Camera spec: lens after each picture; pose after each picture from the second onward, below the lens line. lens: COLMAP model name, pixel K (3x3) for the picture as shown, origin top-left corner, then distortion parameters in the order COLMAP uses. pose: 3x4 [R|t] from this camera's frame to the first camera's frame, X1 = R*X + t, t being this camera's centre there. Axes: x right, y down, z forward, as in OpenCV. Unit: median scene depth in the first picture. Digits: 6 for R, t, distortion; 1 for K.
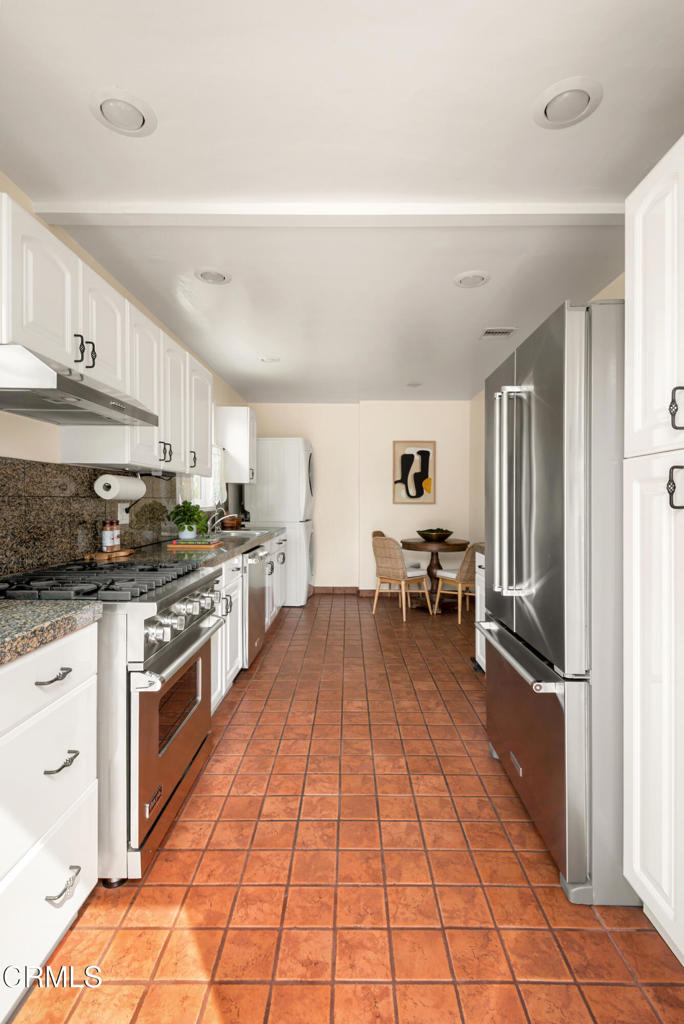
lens RADIAL K [[467.2, 0, 344.2], [0, 467.2, 522.3], [0, 0, 1]] dist [0.000932, -0.000026]
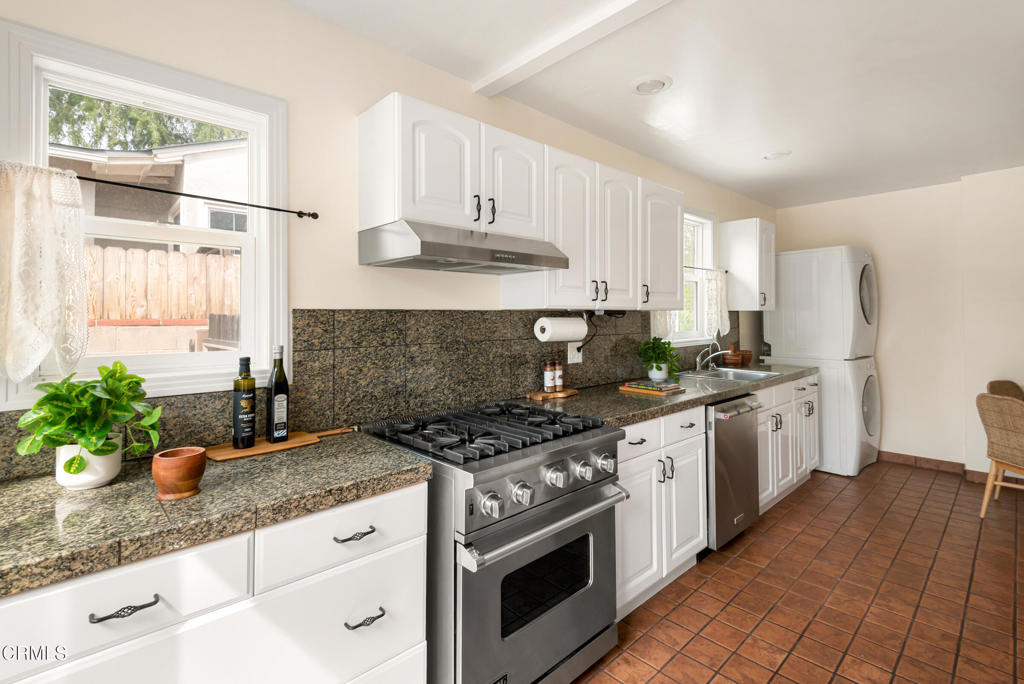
lens RADIAL K [[471.2, 0, 512.2], [0, 471.2, 324.9], [0, 0, 1]] dist [0.033471, -0.019404]
pose [[0.690026, 0.002293, -0.723781, 0.169564], [-0.024616, 0.999491, -0.020302, -0.055405], [0.723366, 0.031826, 0.689731, 0.209856]]
